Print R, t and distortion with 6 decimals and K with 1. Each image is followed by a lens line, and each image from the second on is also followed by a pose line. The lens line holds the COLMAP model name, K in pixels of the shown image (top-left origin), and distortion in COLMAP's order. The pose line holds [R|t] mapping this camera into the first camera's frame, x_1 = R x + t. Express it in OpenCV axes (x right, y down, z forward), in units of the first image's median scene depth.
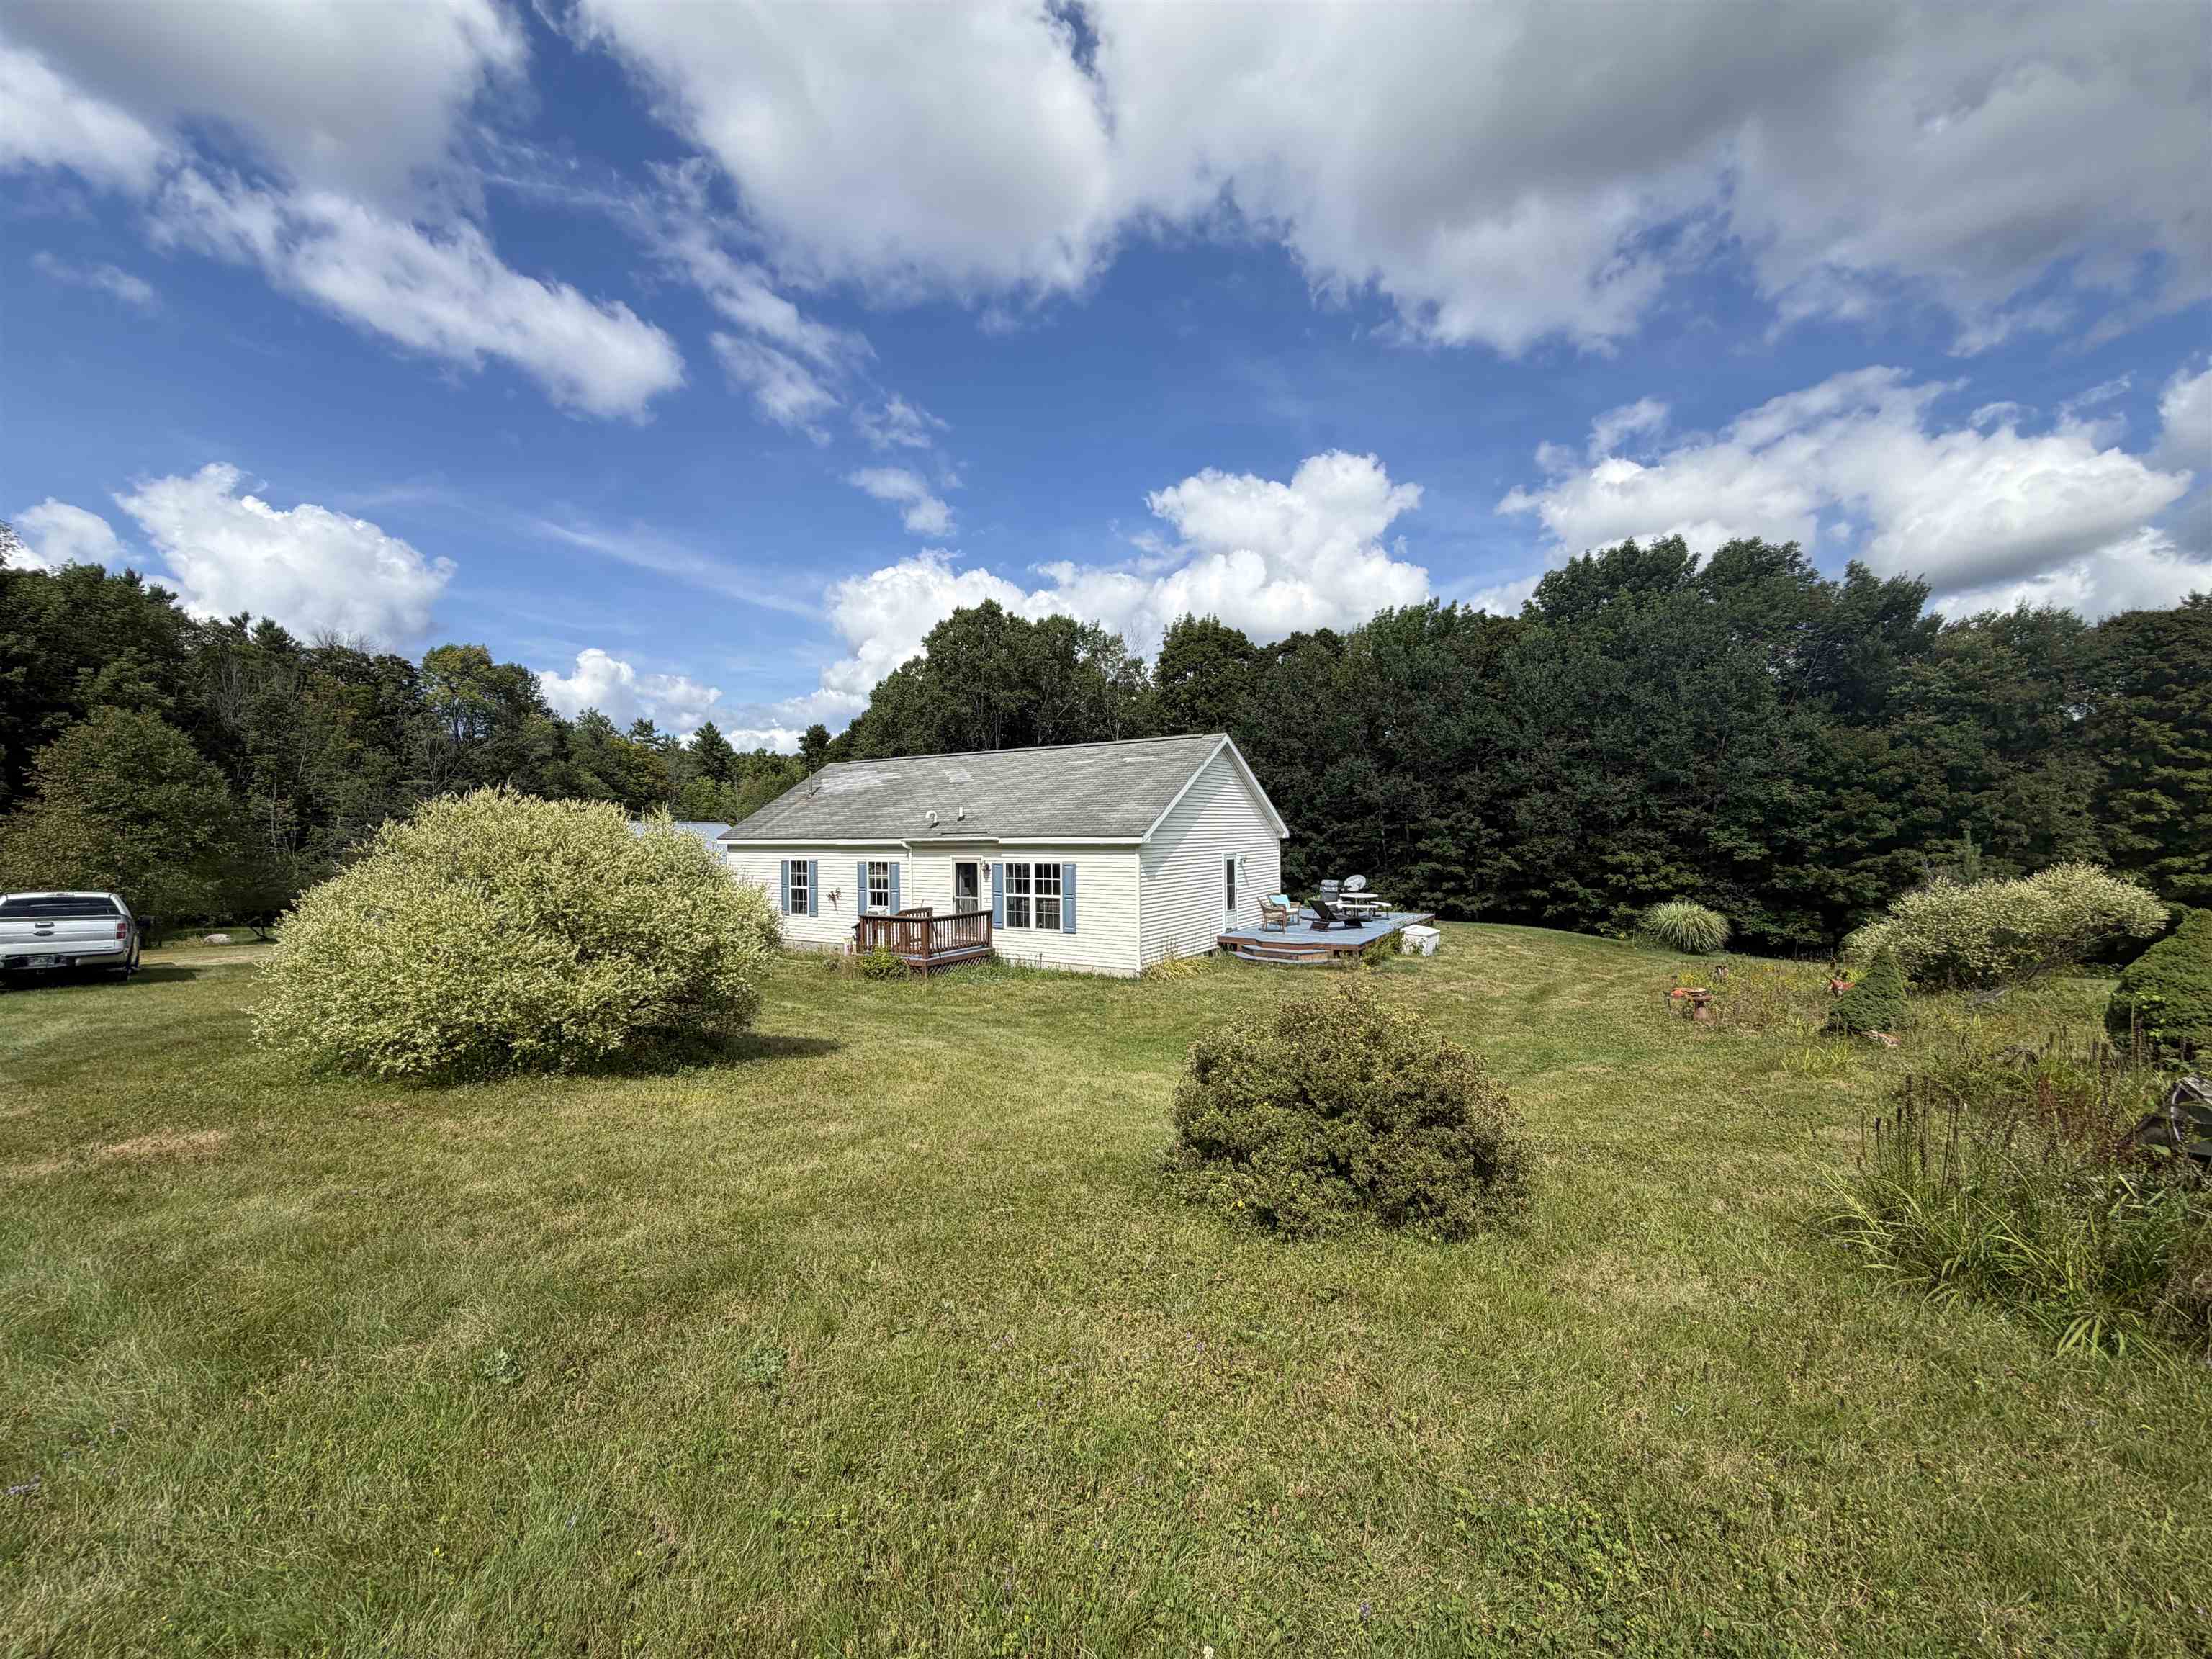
lens RADIAL K [[877.8, 0, 1099.2], [0, 877.8, 832.6], [0, 0, 1]] dist [-0.000817, 0.000049]
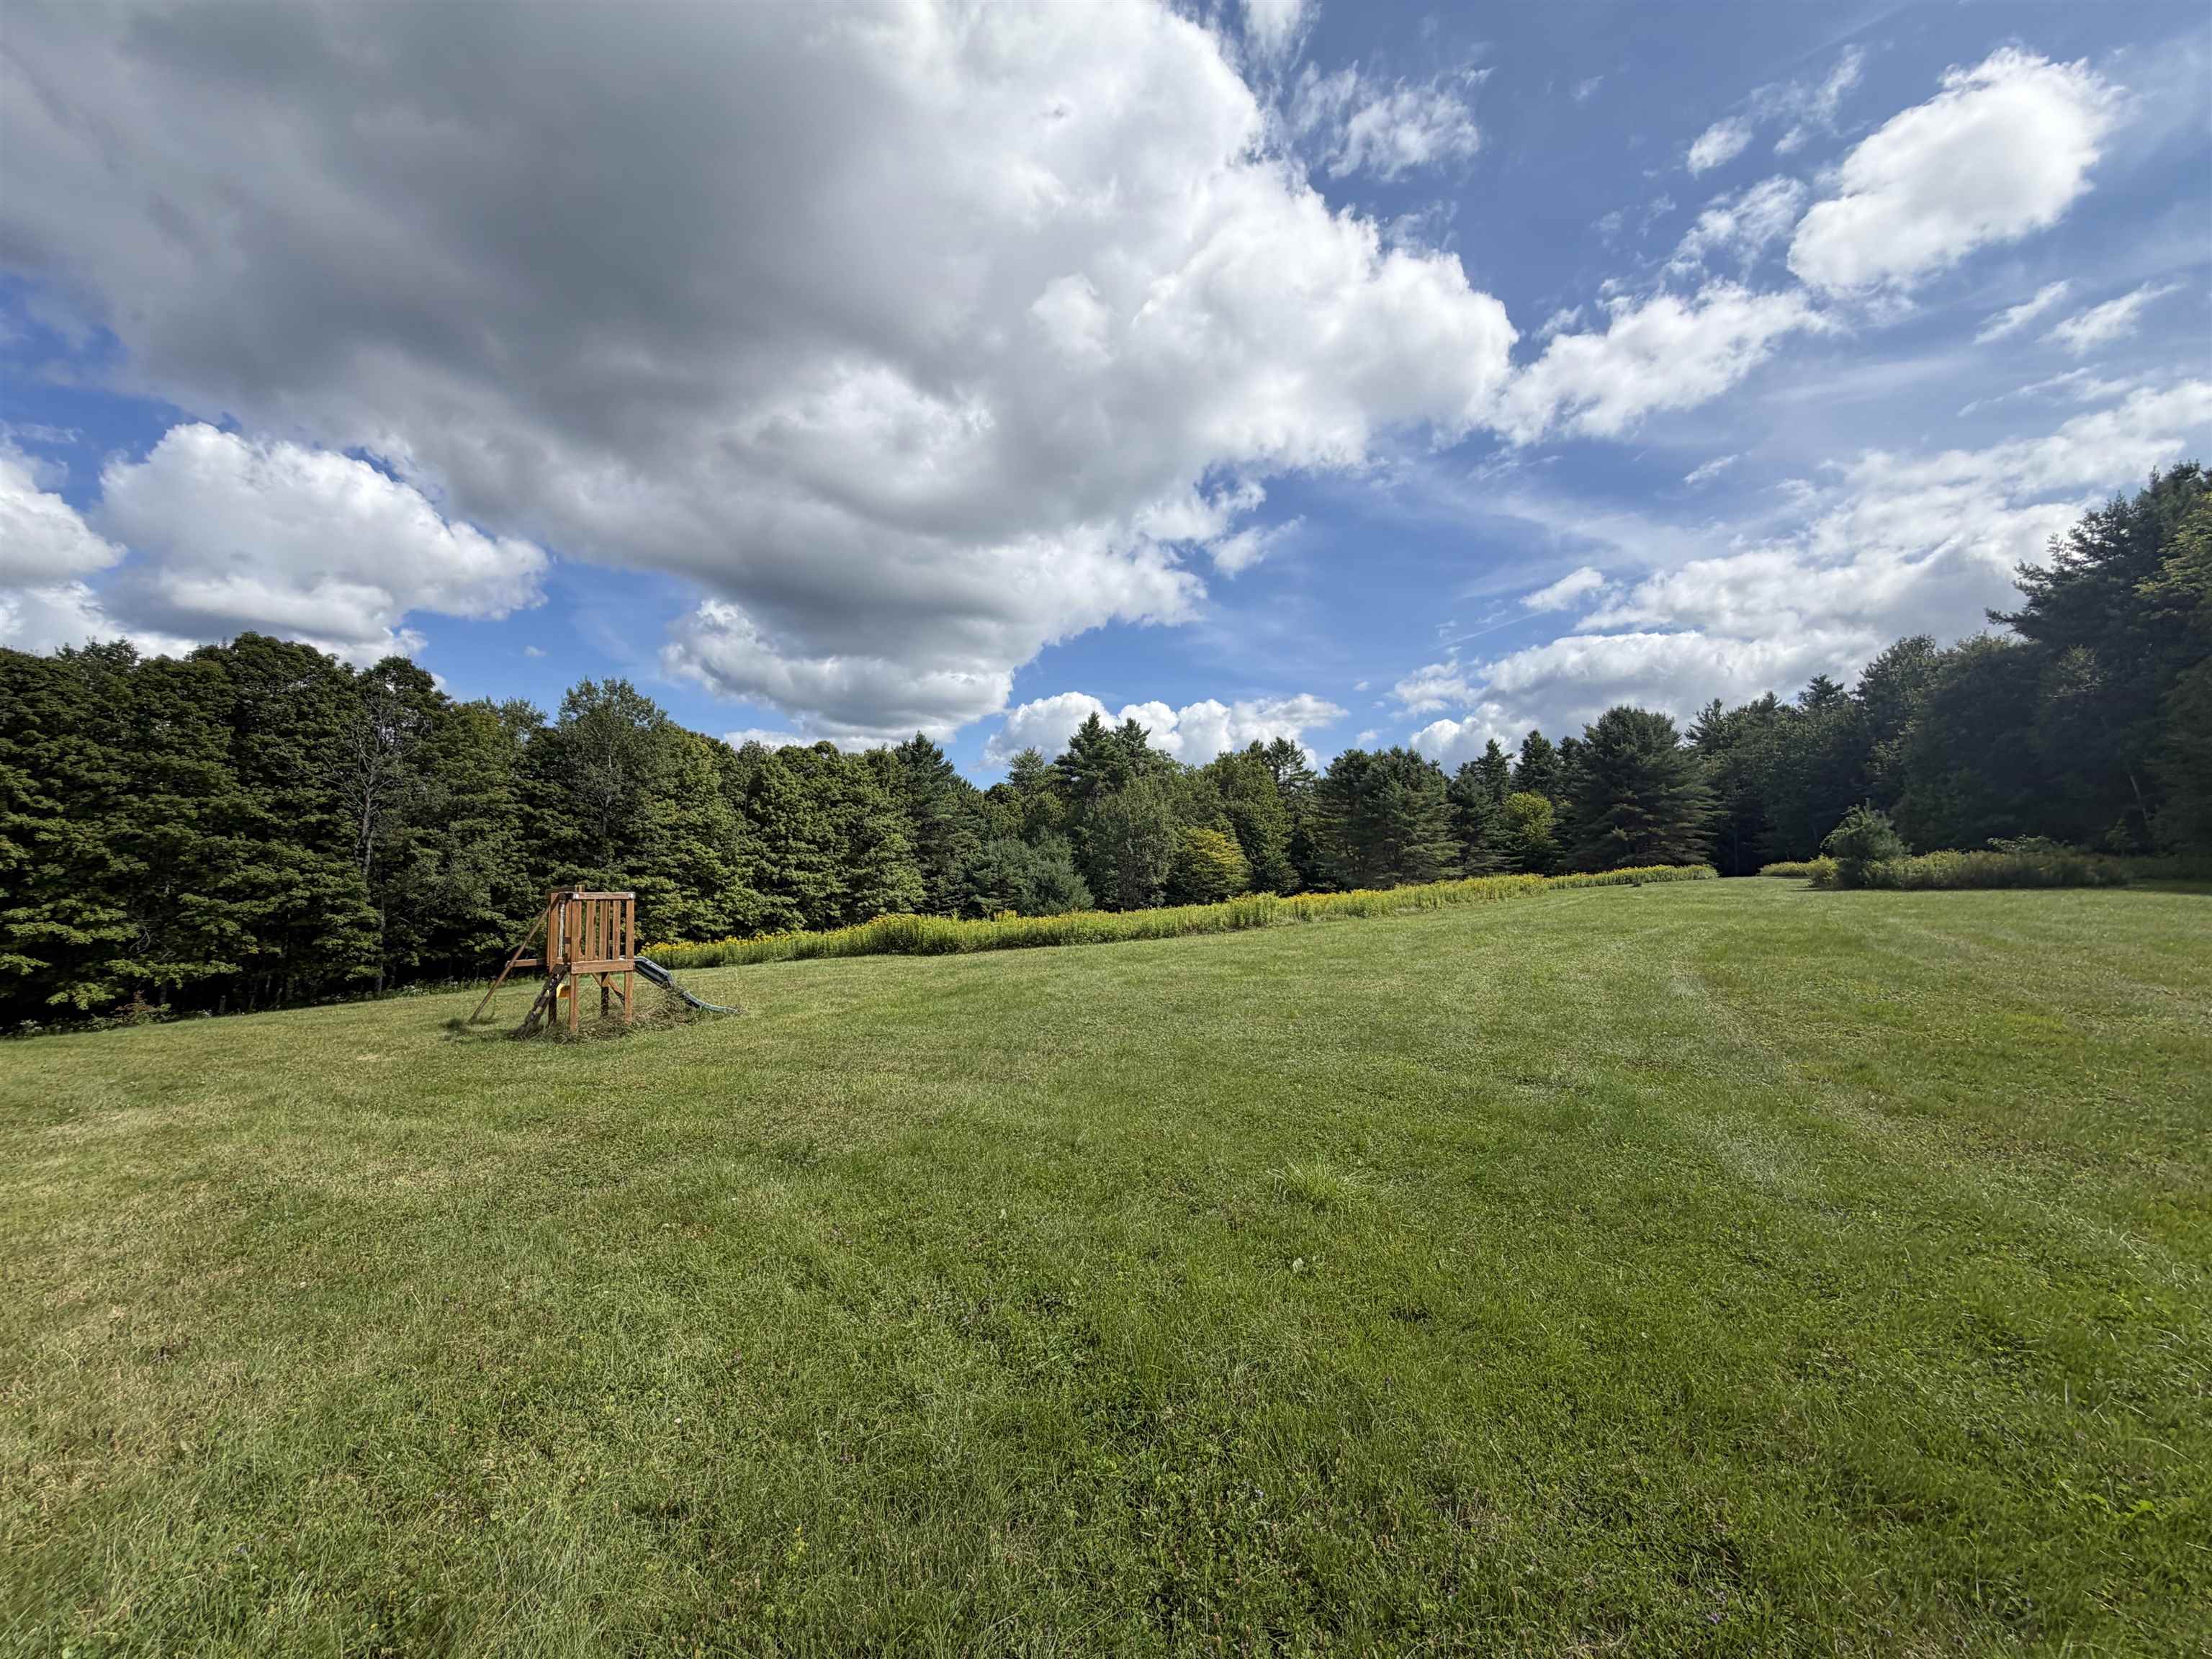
lens RADIAL K [[877.8, 0, 1100.3], [0, 877.8, 813.0], [0, 0, 1]] dist [-0.000817, 0.000049]
pose [[-0.176698, 0.082950, 0.980764, 0.036177], [-0.006025, 0.996333, -0.085352, -0.000470], [-0.984247, -0.020991, -0.175550, -0.004015]]
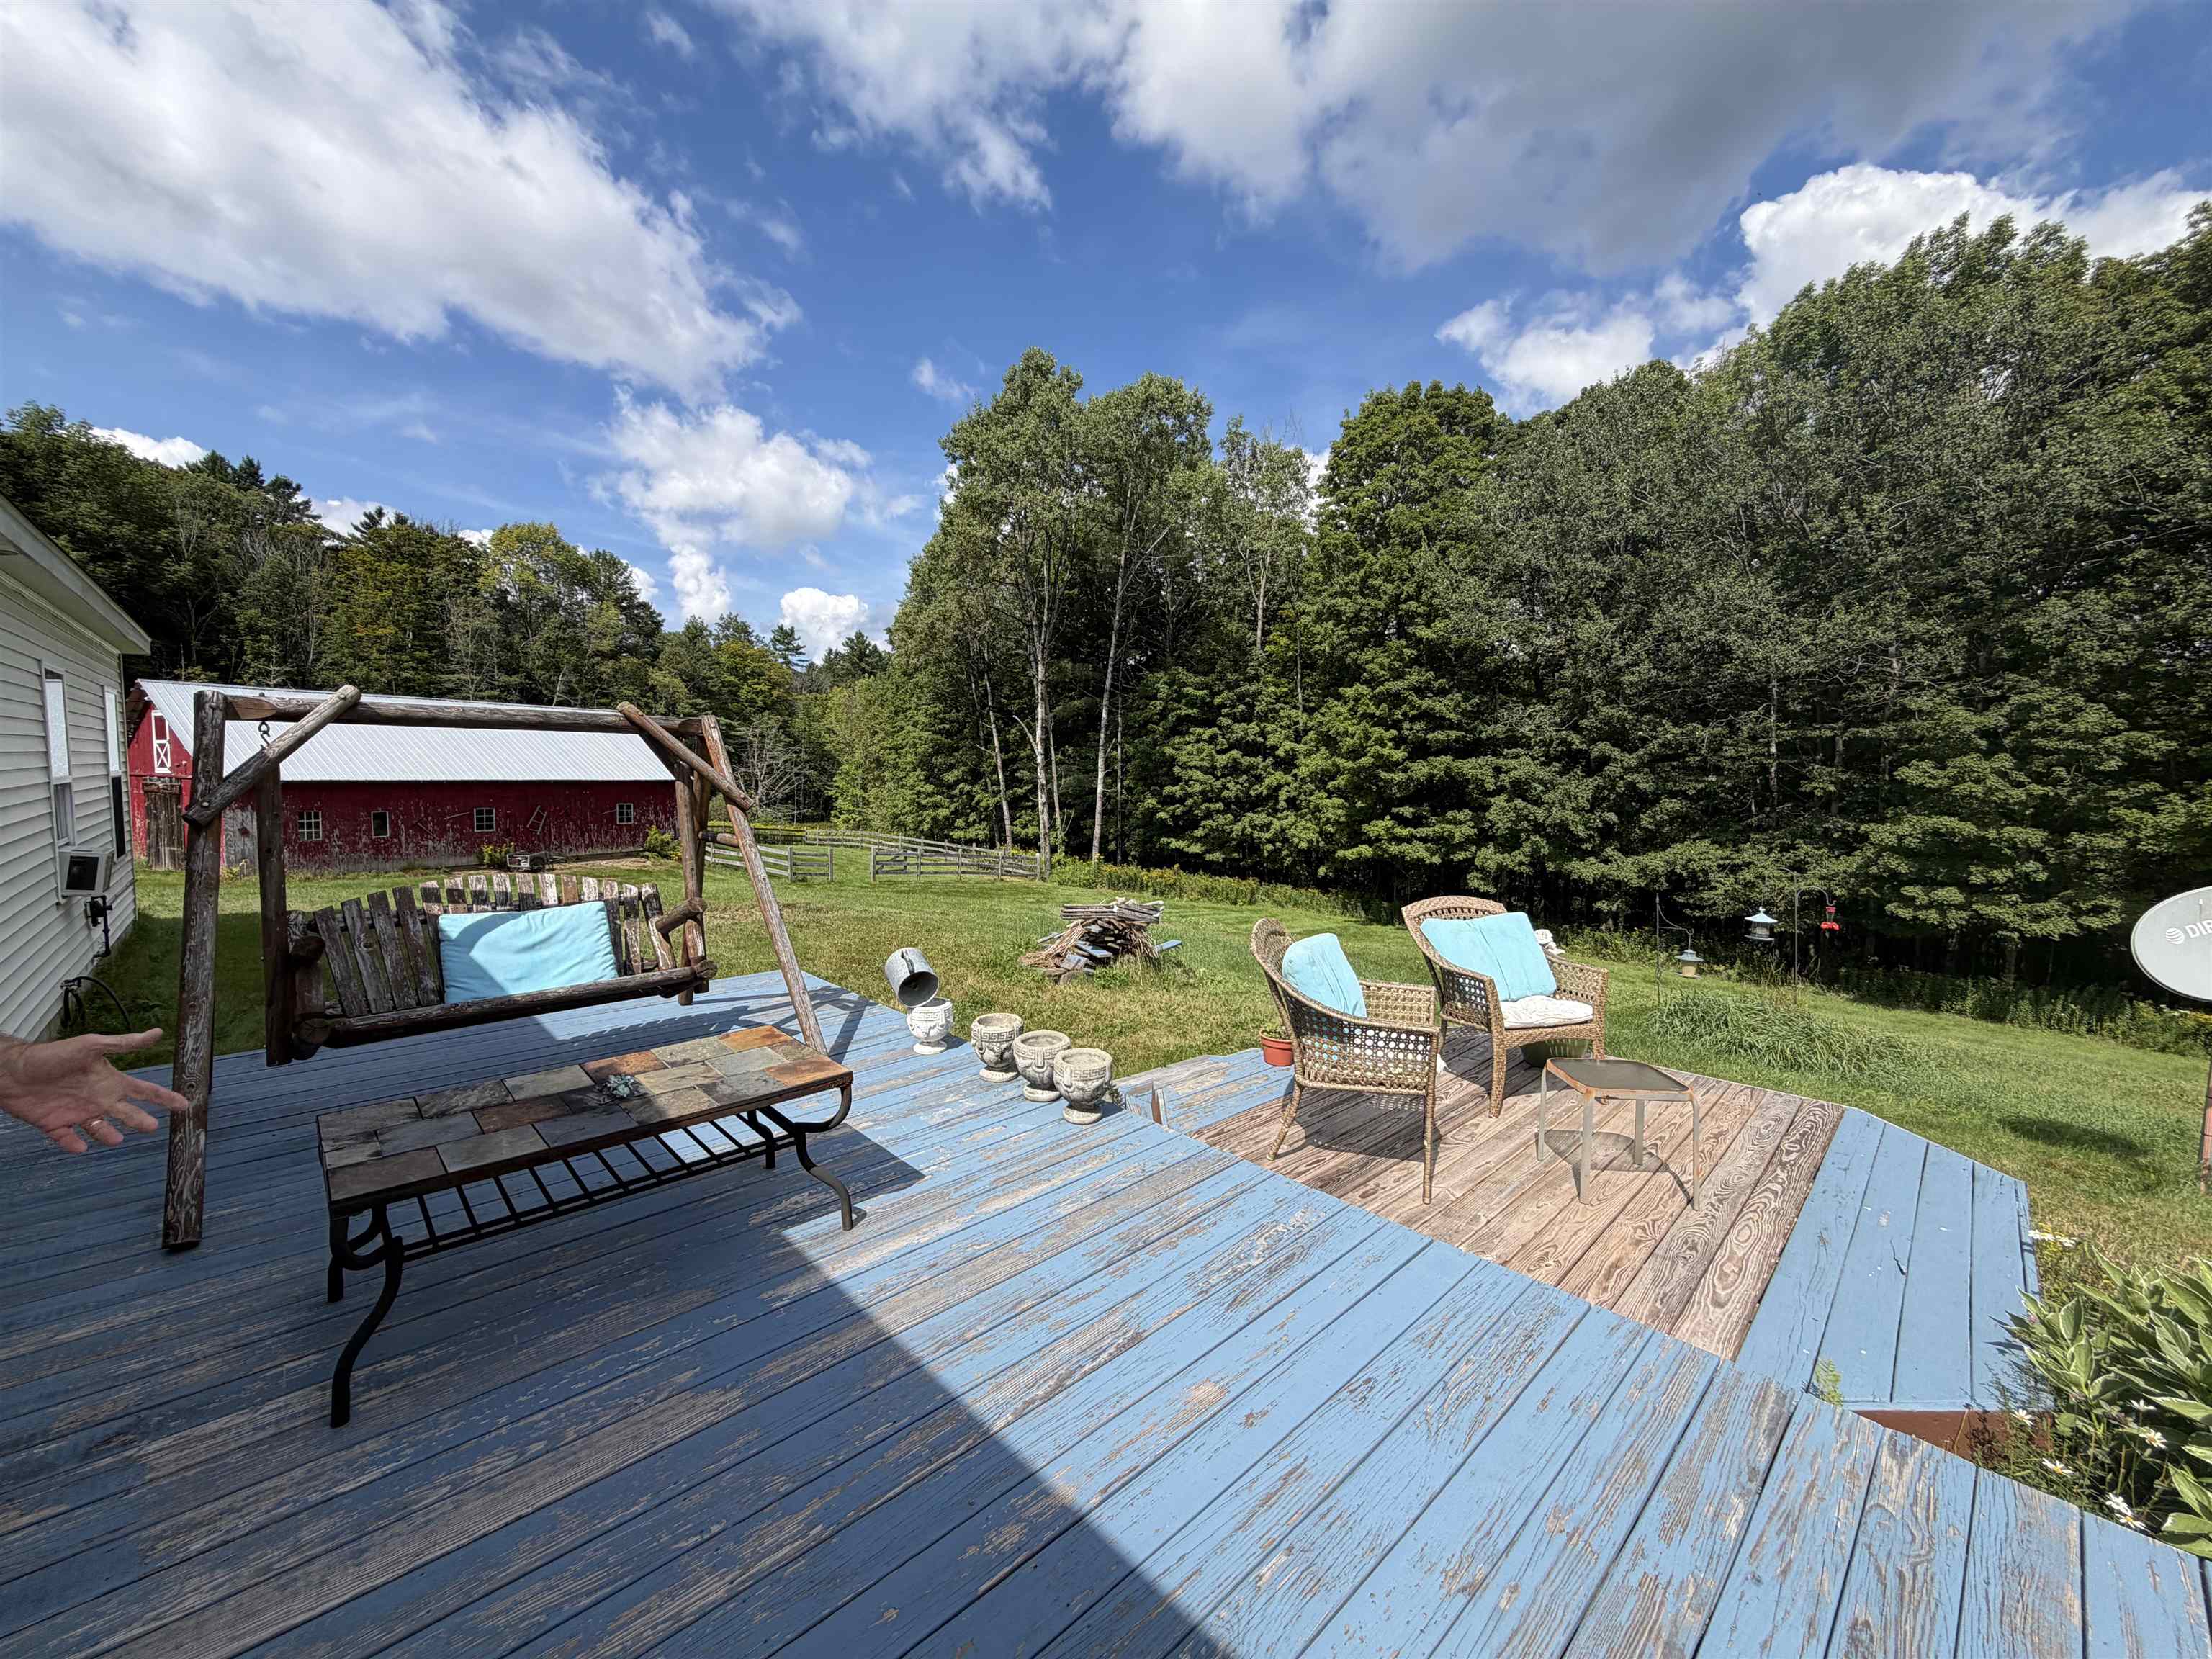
lens RADIAL K [[877.8, 0, 1092.3], [0, 877.8, 826.3], [0, 0, 1]] dist [-0.000817, 0.000049]
pose [[0.968859, 0.044633, -0.243559, 0.081234], [-0.028444, 0.997170, 0.069585, 0.019297], [0.245975, -0.060490, 0.967387, 0.444182]]
